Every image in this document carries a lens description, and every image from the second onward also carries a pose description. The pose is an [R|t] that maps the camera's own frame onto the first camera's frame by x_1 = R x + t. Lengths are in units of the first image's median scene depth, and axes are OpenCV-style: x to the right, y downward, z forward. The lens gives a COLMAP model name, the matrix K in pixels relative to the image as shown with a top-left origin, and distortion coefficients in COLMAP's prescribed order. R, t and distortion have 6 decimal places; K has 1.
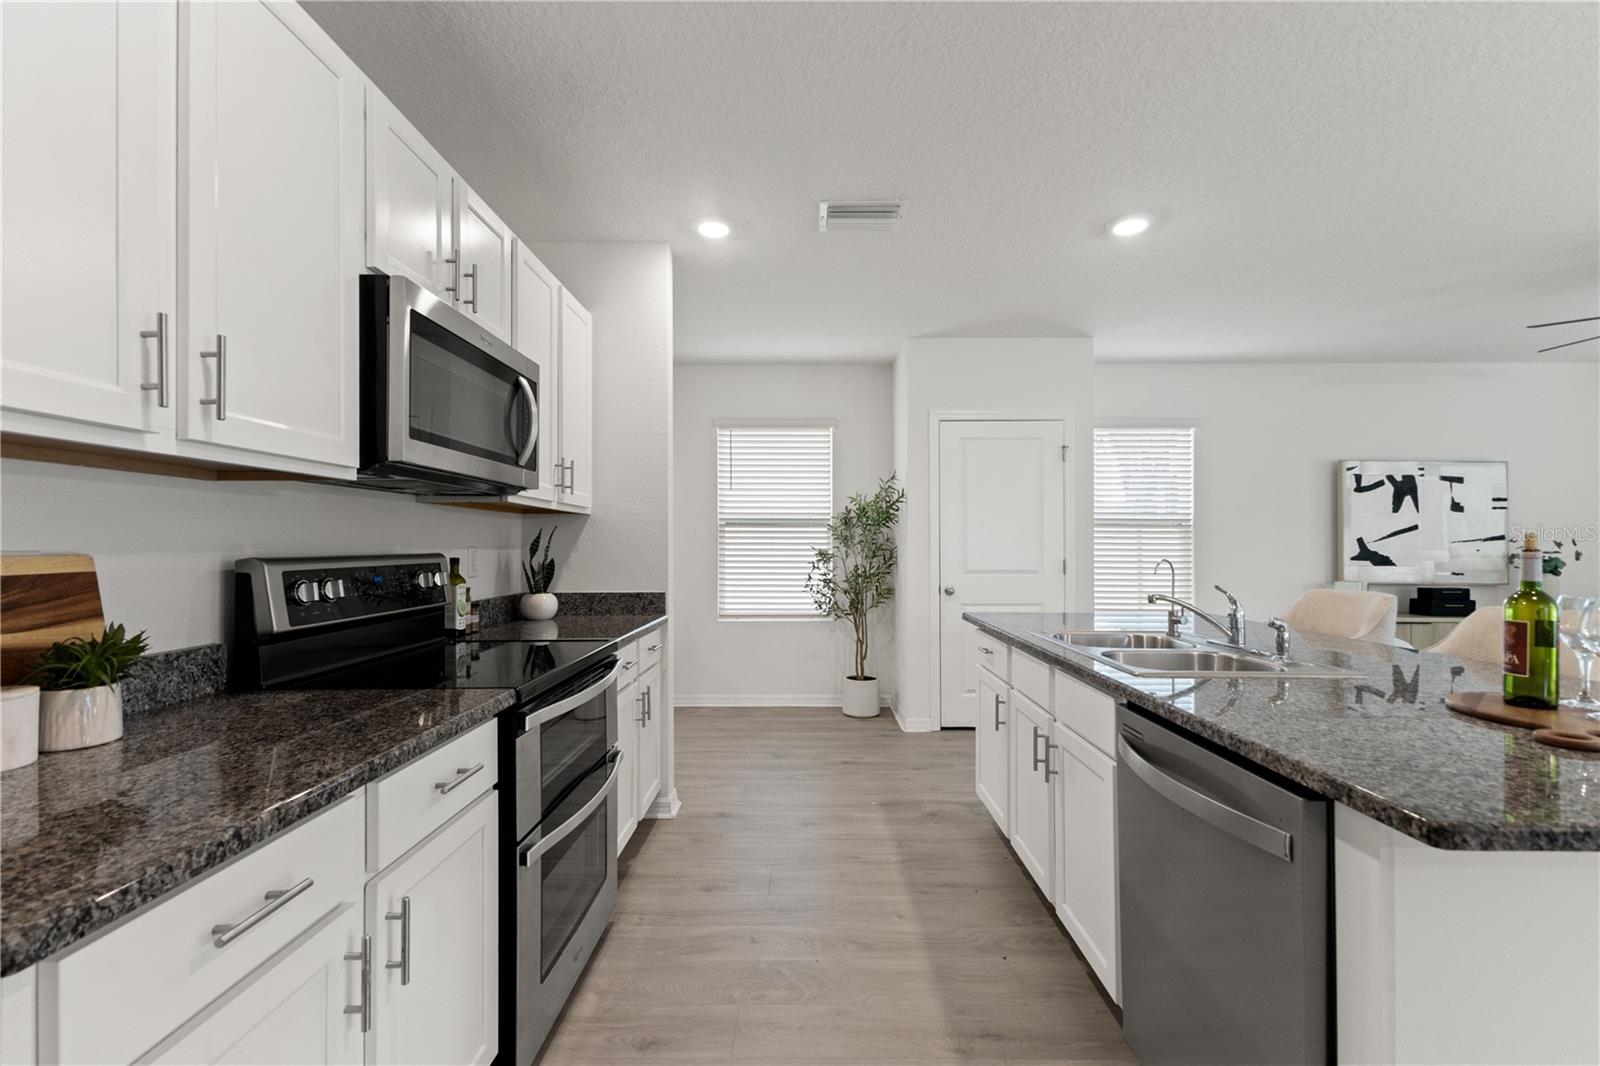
lens RADIAL K [[690.1, 0, 801.4], [0, 690.1, 541.5], [0, 0, 1]] dist [0.010688, -0.000682]
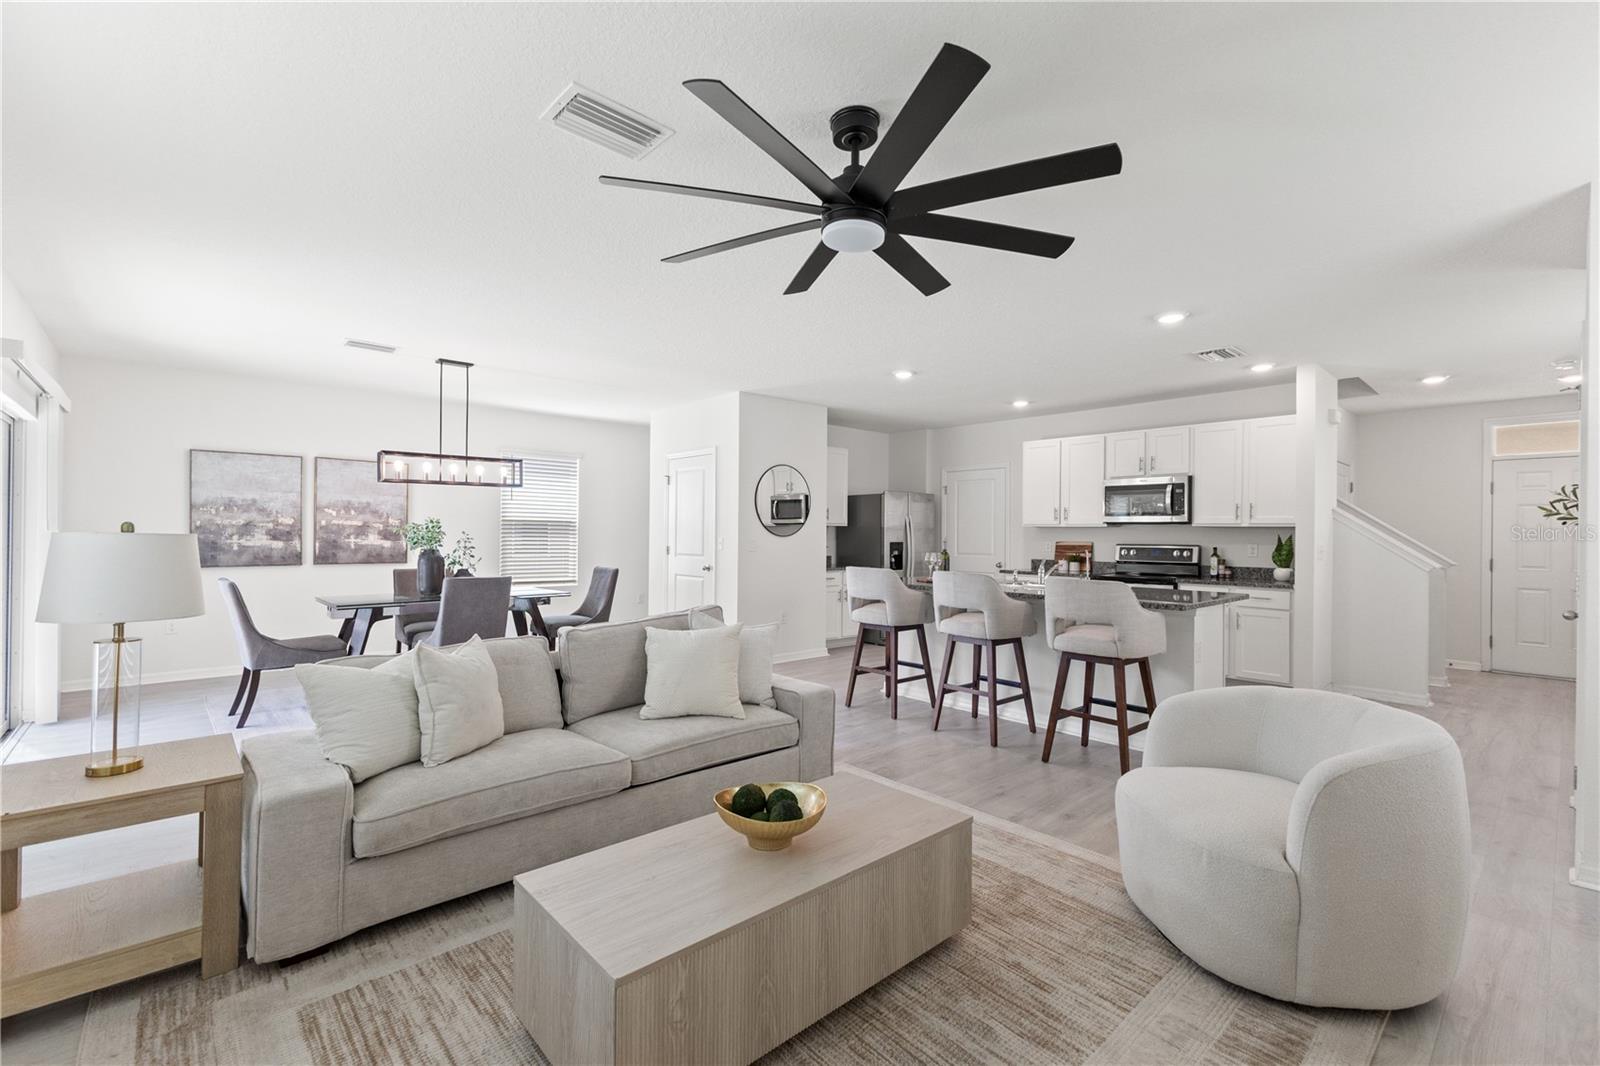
lens RADIAL K [[690.1, 0, 810.5], [0, 690.1, 534.0], [0, 0, 1]] dist [0.010688, -0.000682]
pose [[-0.728047, -0.006800, -0.685494, 1.274656], [-0.006202, 0.999975, -0.003332, -0.004569], [0.685500, 0.001826, -0.728071, 0.984154]]
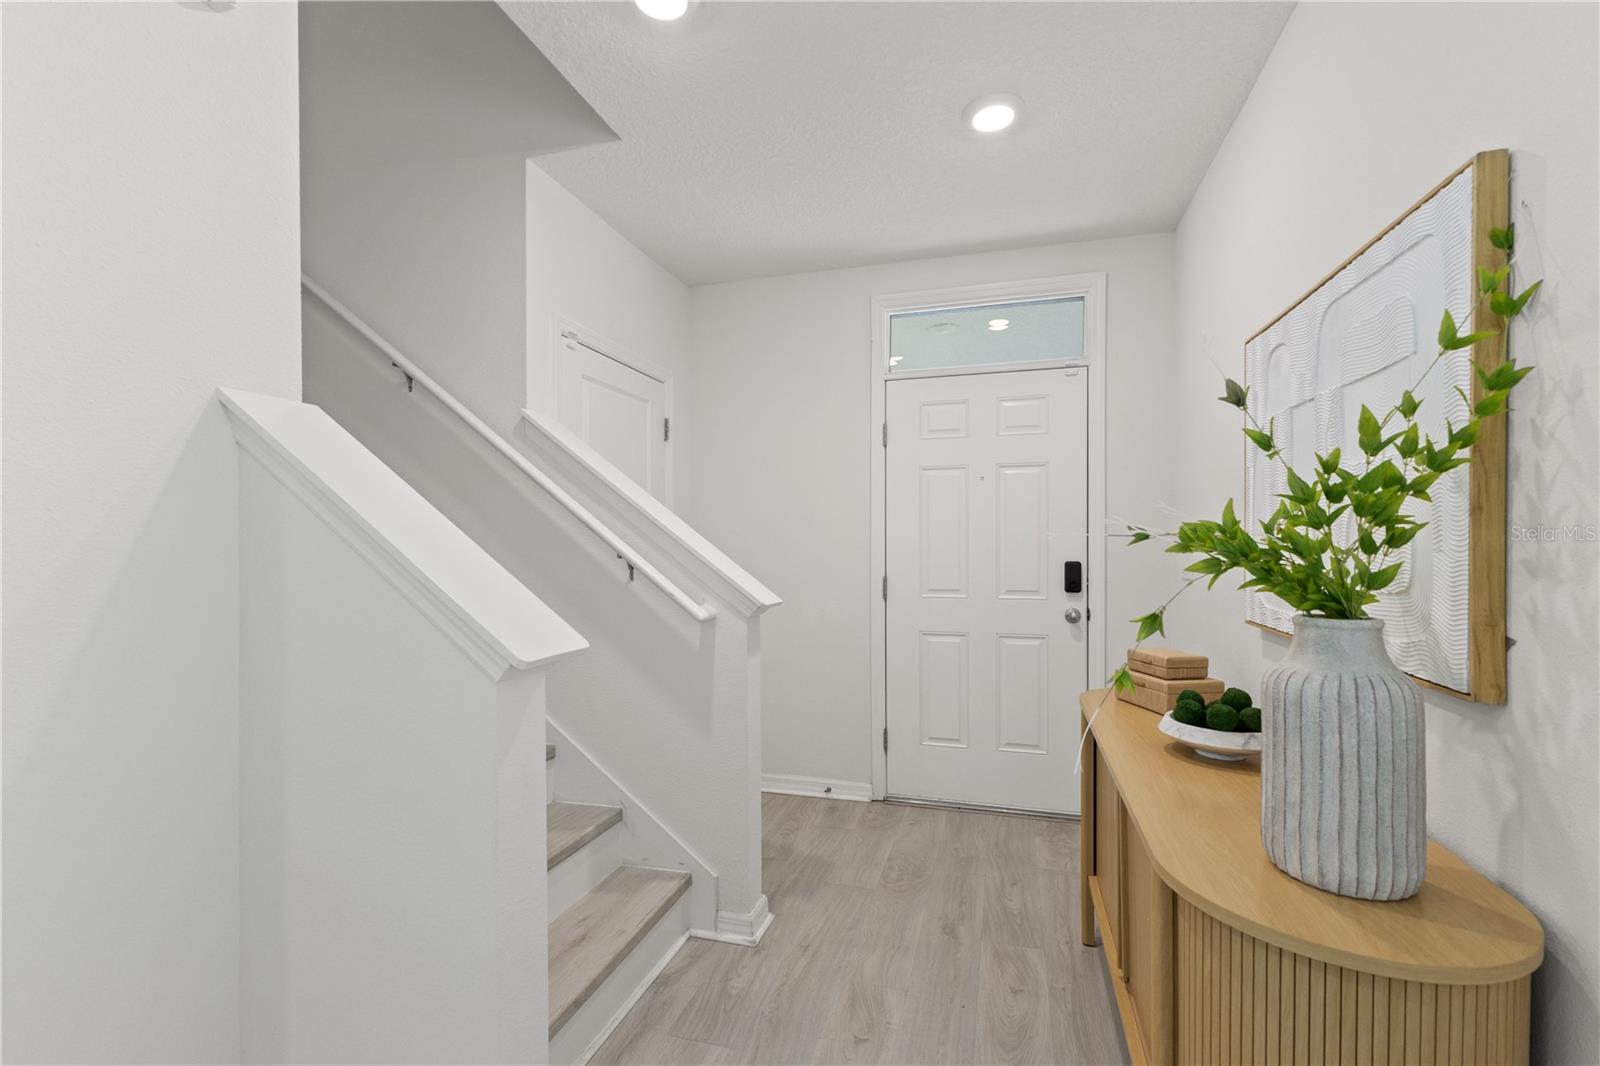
lens RADIAL K [[690.1, 0, 795.0], [0, 690.1, 546.3], [0, 0, 1]] dist [0.010688, -0.000682]
pose [[-0.280242, 0.003778, -0.959922, -0.060491], [0.010155, 0.999948, 0.000971, 0.002121], [0.959876, -0.009476, -0.280266, 1.012834]]
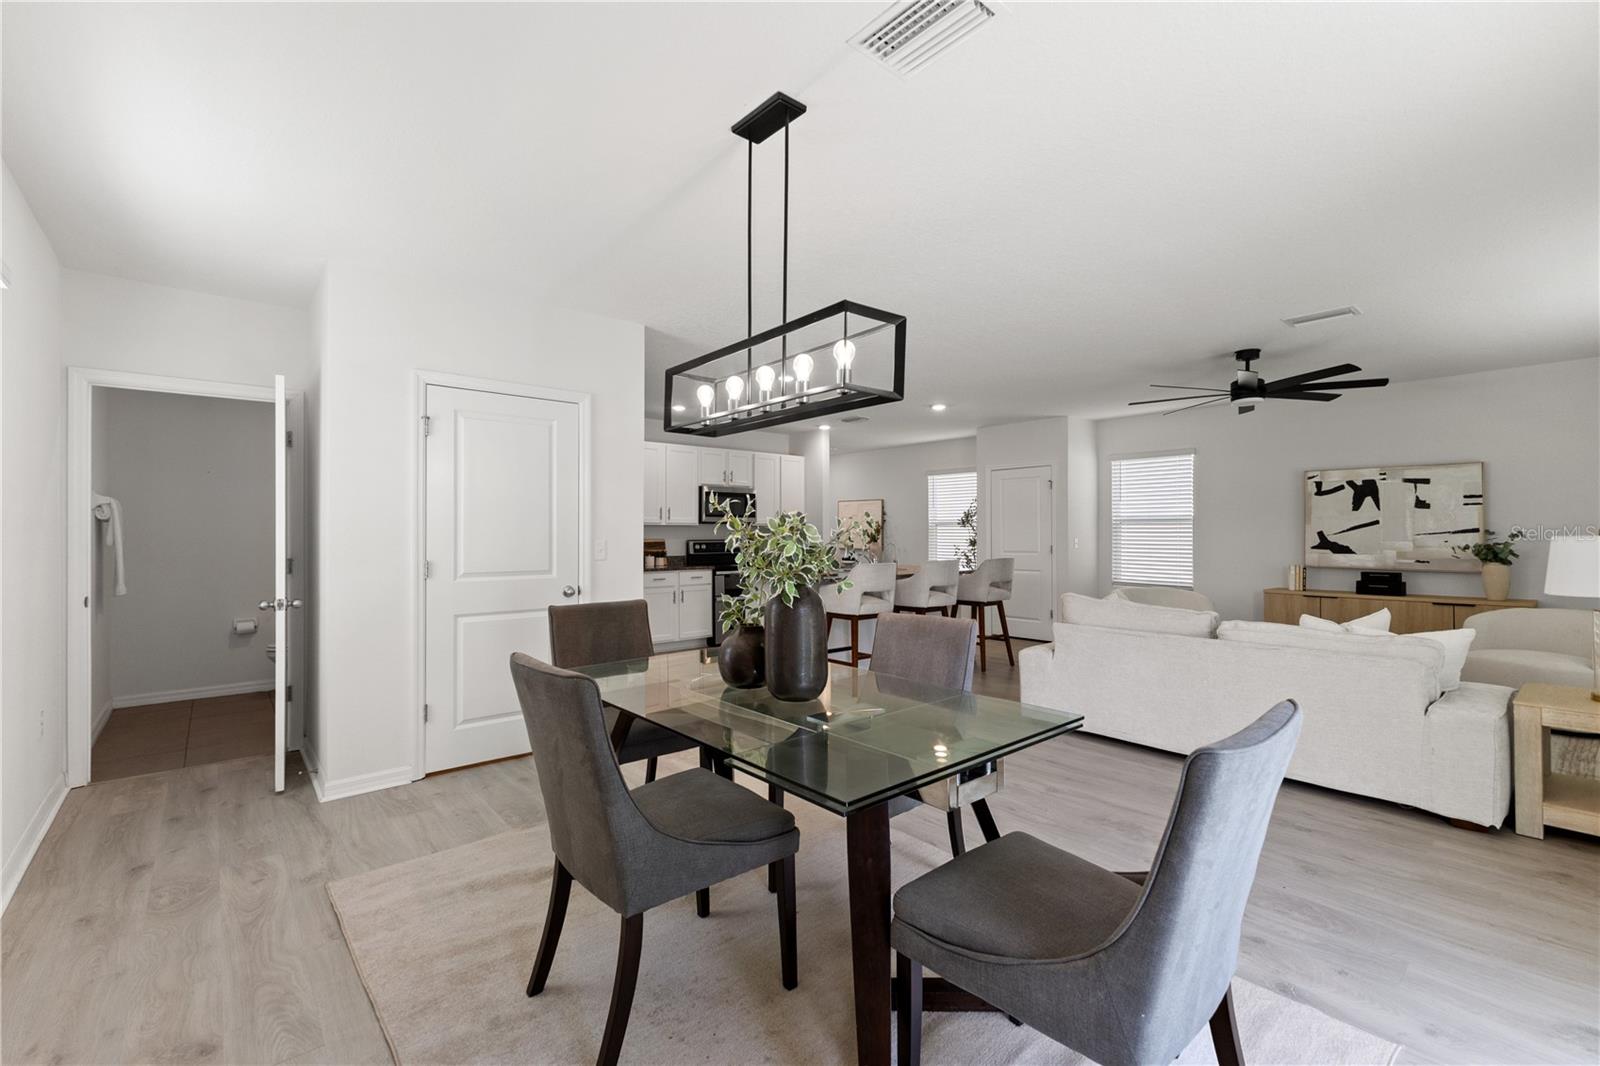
lens RADIAL K [[690.1, 0, 810.0], [0, 690.1, 532.3], [0, 0, 1]] dist [0.010688, -0.000682]
pose [[0.666014, -0.003747, -0.745930, 1.284720], [0.006048, 0.999982, 0.000377, -0.010778], [0.745915, -0.004762, 0.666024, -0.623354]]
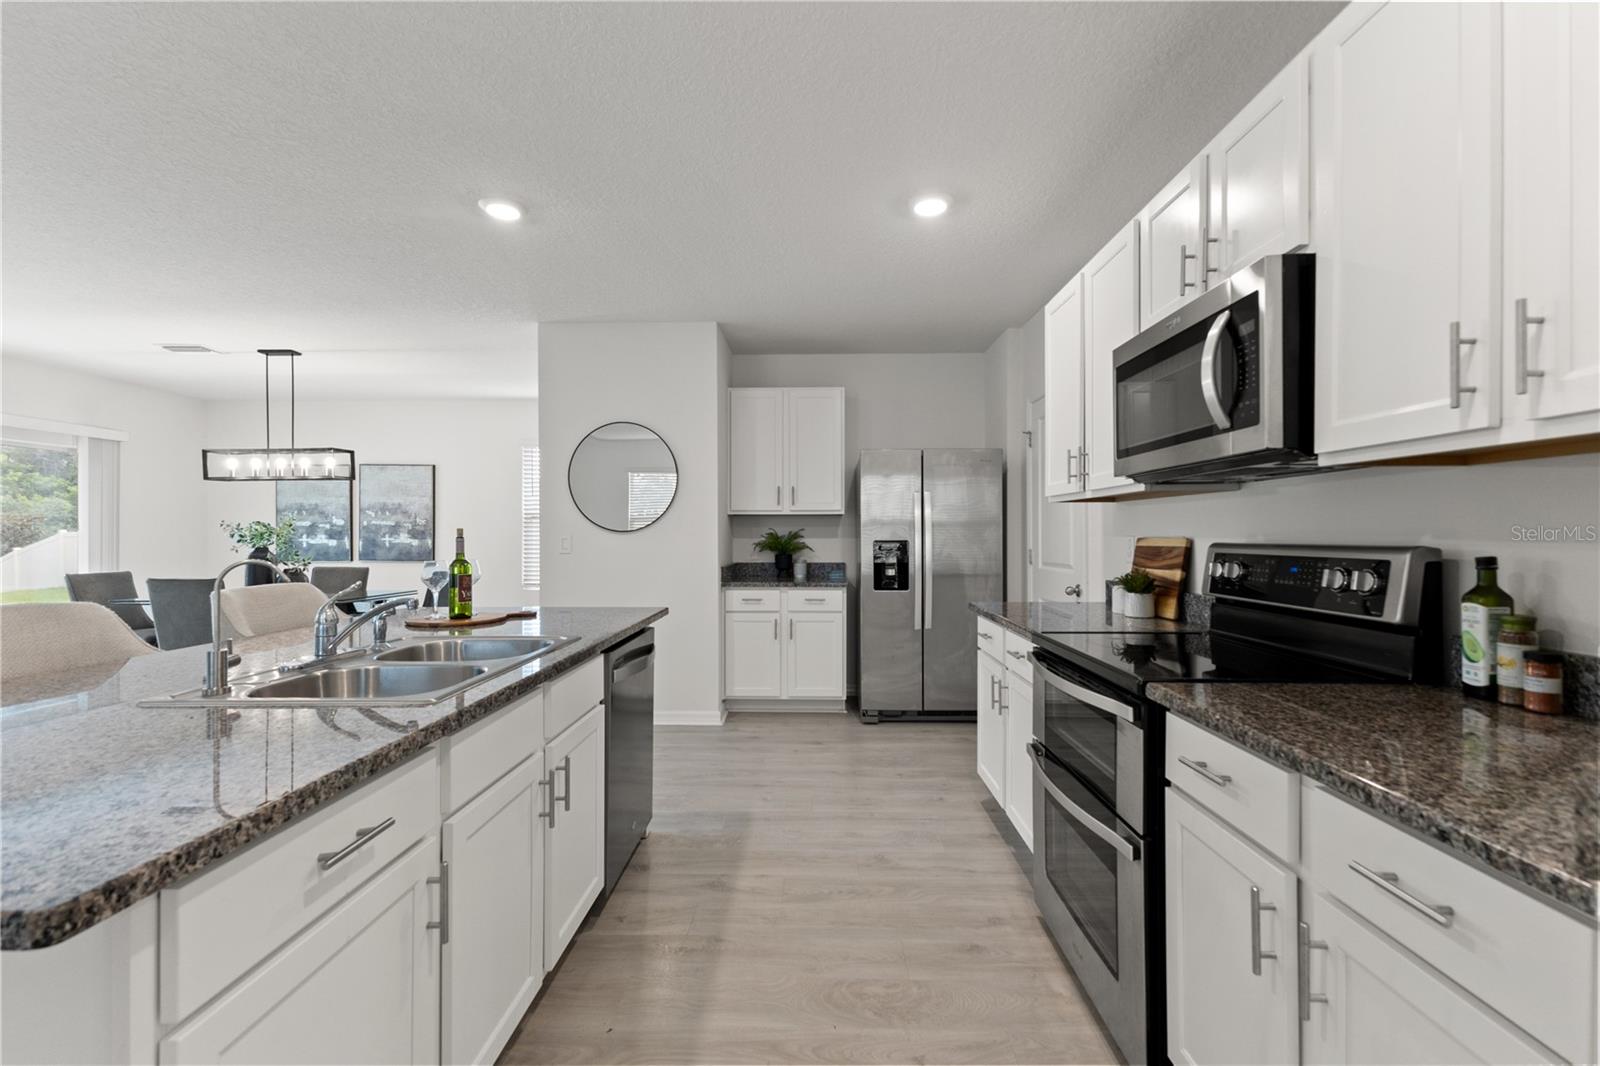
lens RADIAL K [[690.1, 0, 805.8], [0, 690.1, 531.2], [0, 0, 1]] dist [0.010688, -0.000682]
pose [[-0.999995, -0.000213, 0.003045, 0.024701], [-0.000236, 0.999971, -0.007562, 0.003559], [-0.003044, -0.007563, -0.999967, 0.828859]]
